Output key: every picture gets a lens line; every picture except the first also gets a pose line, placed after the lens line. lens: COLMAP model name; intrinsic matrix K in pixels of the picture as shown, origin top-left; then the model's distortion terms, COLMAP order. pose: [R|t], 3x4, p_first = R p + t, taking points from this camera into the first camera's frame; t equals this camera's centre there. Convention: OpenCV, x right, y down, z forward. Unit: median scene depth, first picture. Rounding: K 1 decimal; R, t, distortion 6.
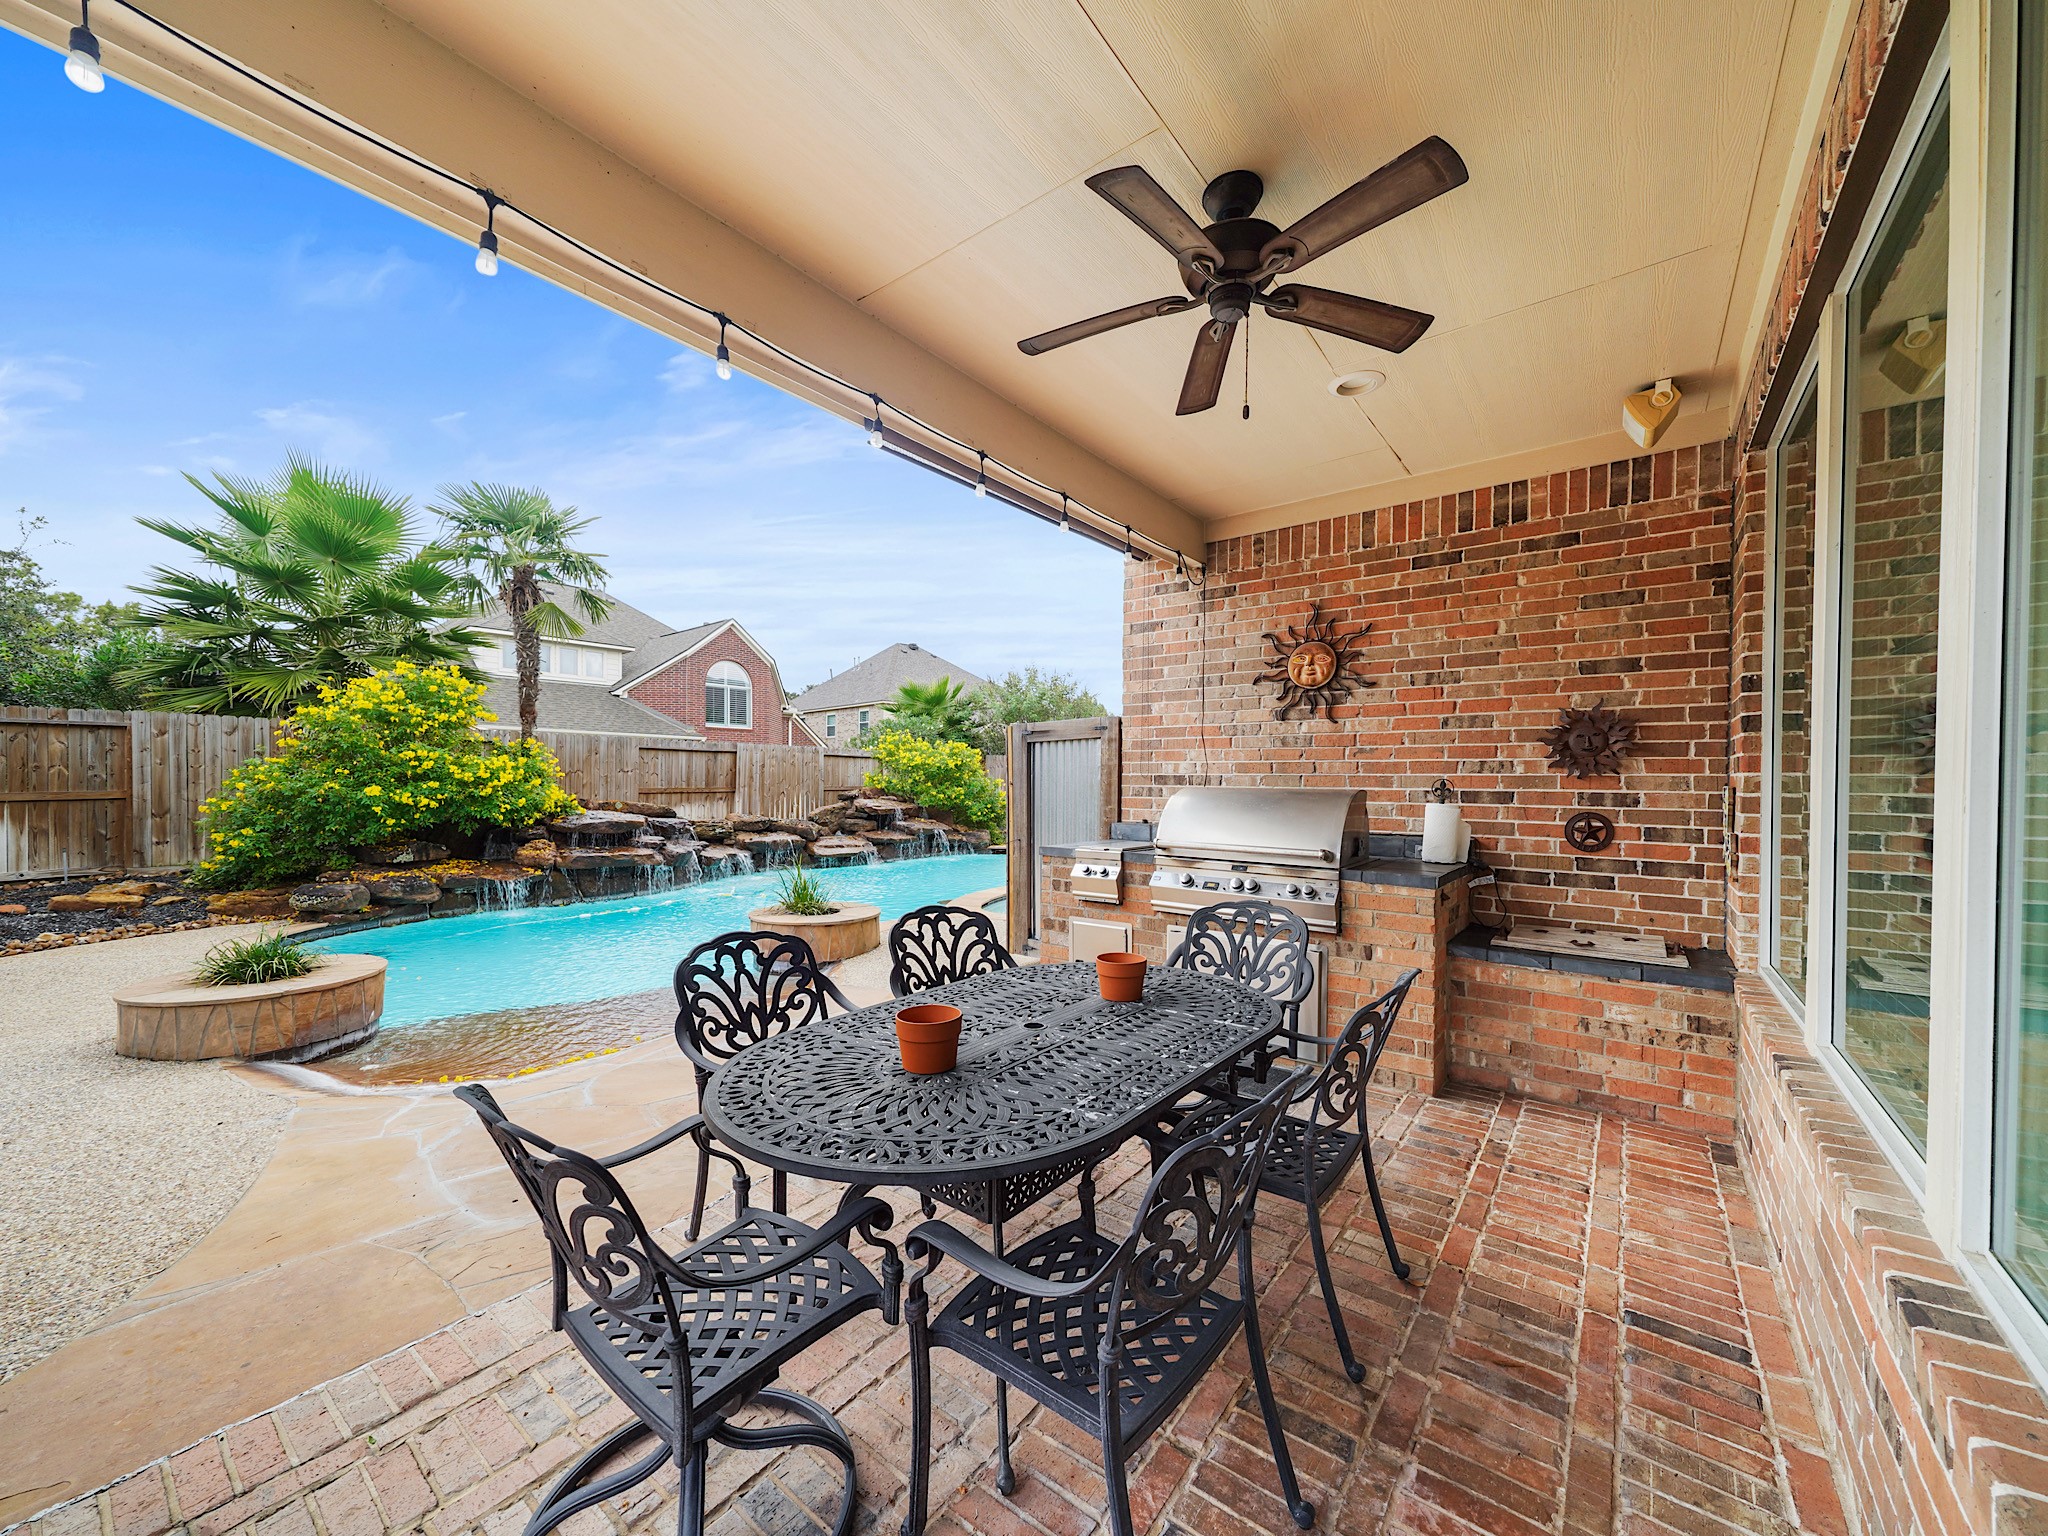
lens RADIAL K [[788.1, 0, 1018.5], [0, 788.1, 776.5], [0, 0, 1]] dist [0.015139, -0.000792]
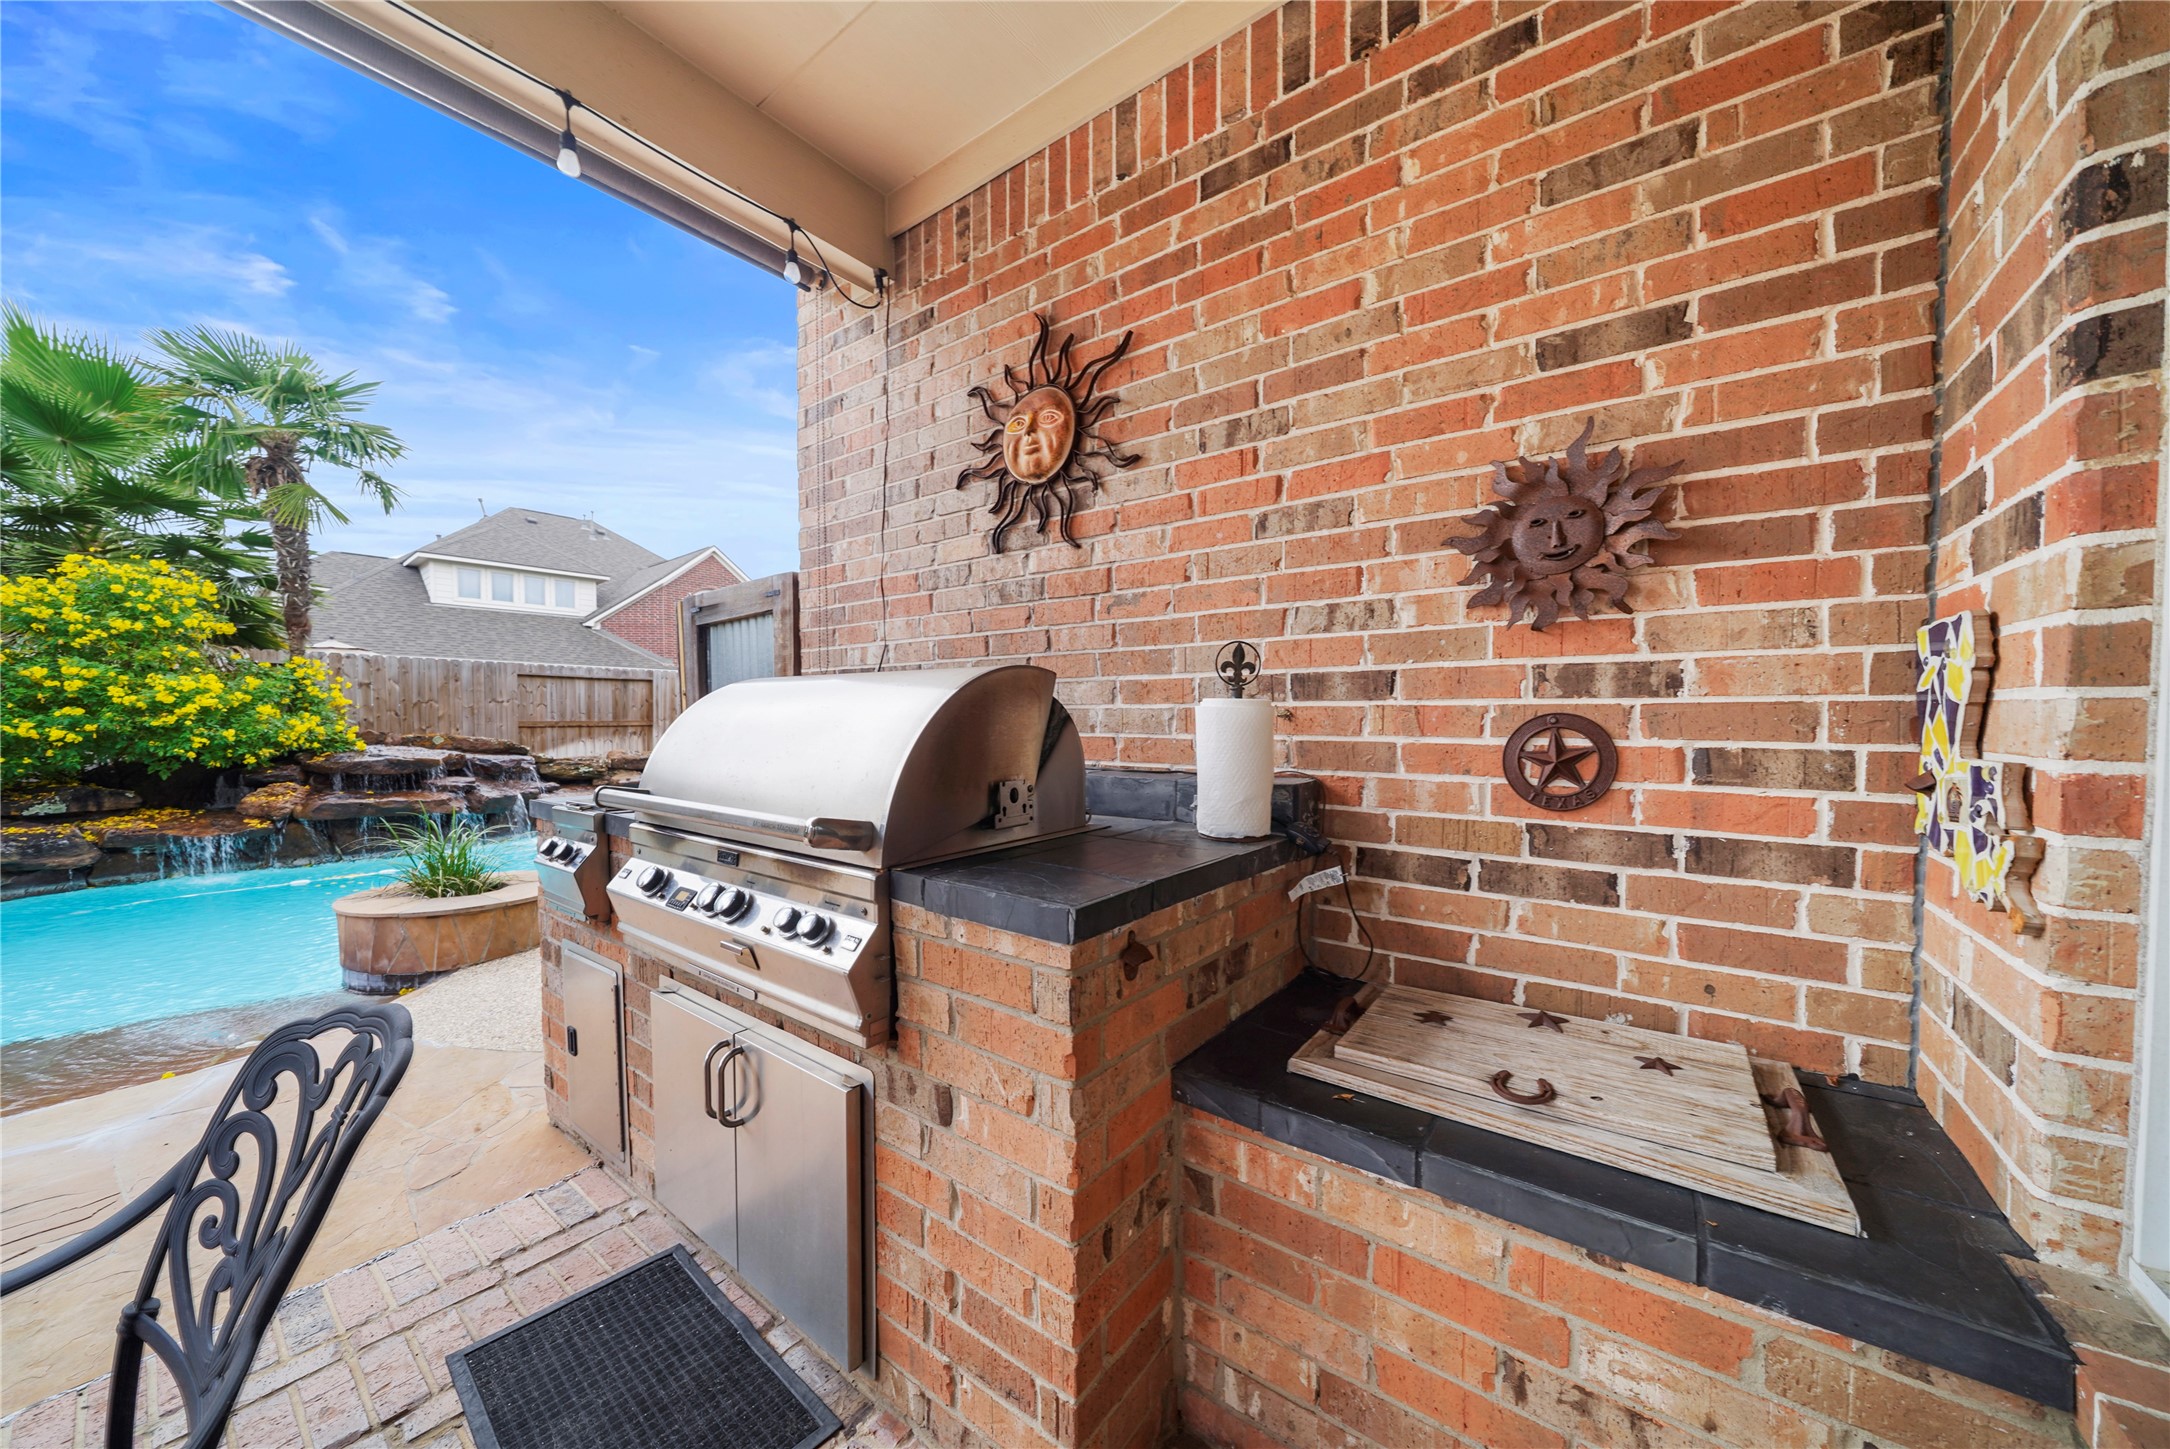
lens RADIAL K [[744.6, 0, 1090.1], [0, 744.6, 730.5], [0, 0, 1]] dist [-0.006458, 0.000041]
pose [[0.999801, -0.007175, 0.018620, 0.228262], [0.006786, 0.999759, 0.020865, 0.021343], [-0.018765, -0.020734, 0.999609, 0.302529]]
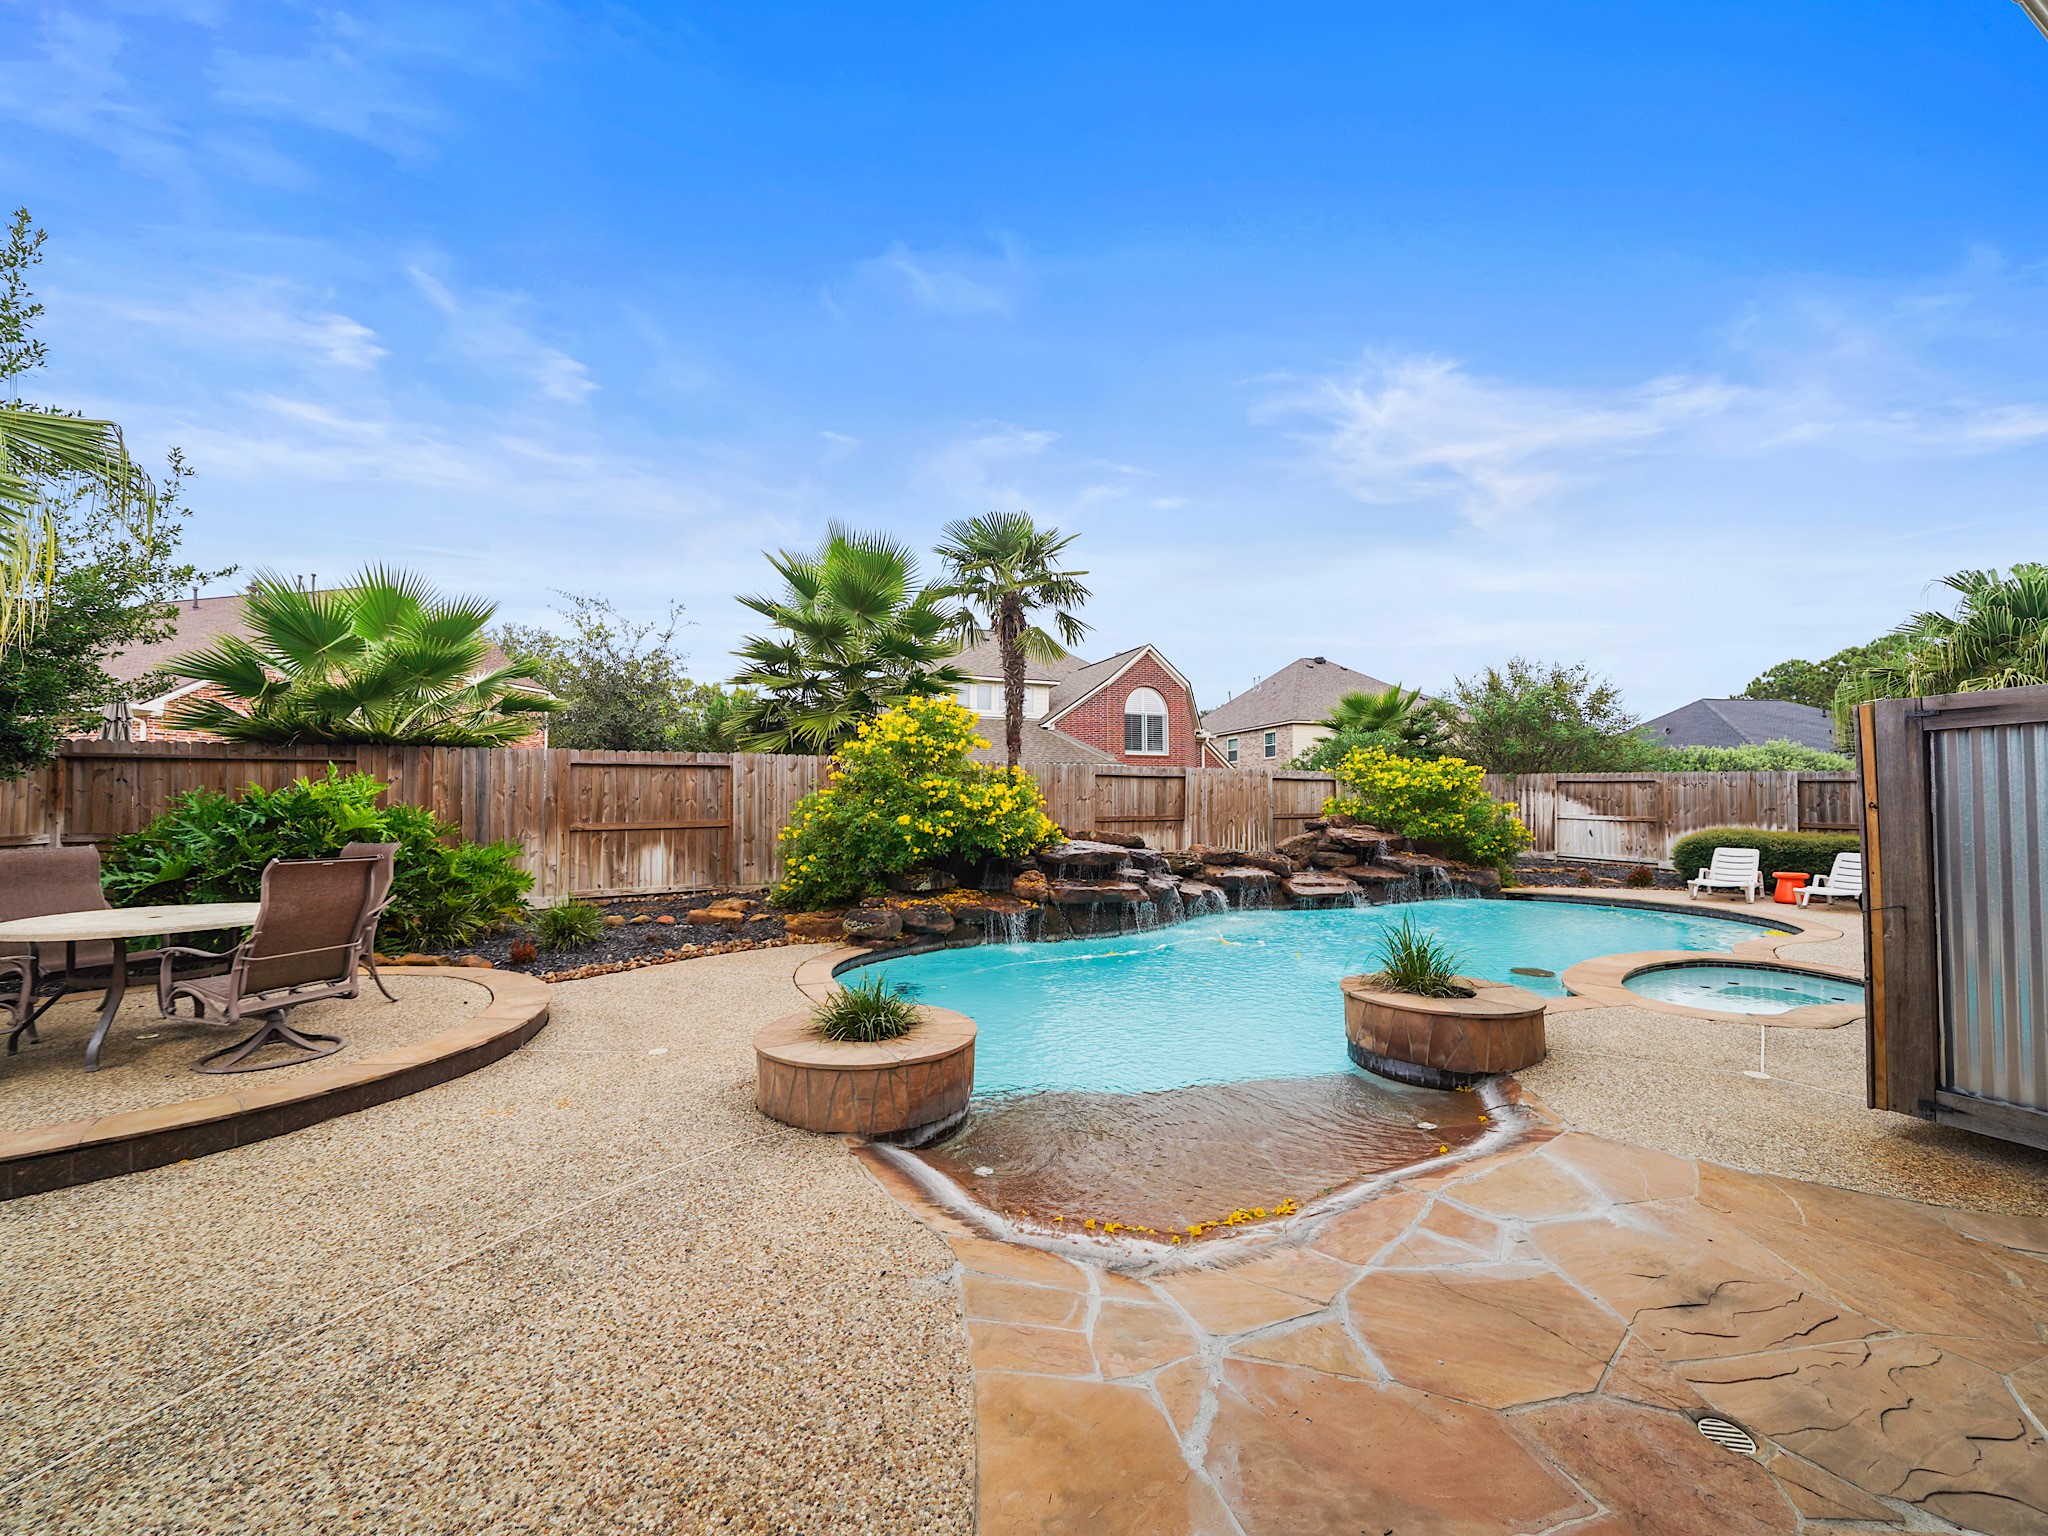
lens RADIAL K [[788.1, 0, 1018.5], [0, 788.1, 776.5], [0, 0, 1]] dist [0.015139, -0.000792]
pose [[0.893634, -0.026016, -0.448041, -0.226162], [0.010524, 0.999259, -0.037031, 0.001063], [0.448673, 0.028377, 0.893246, 0.161518]]
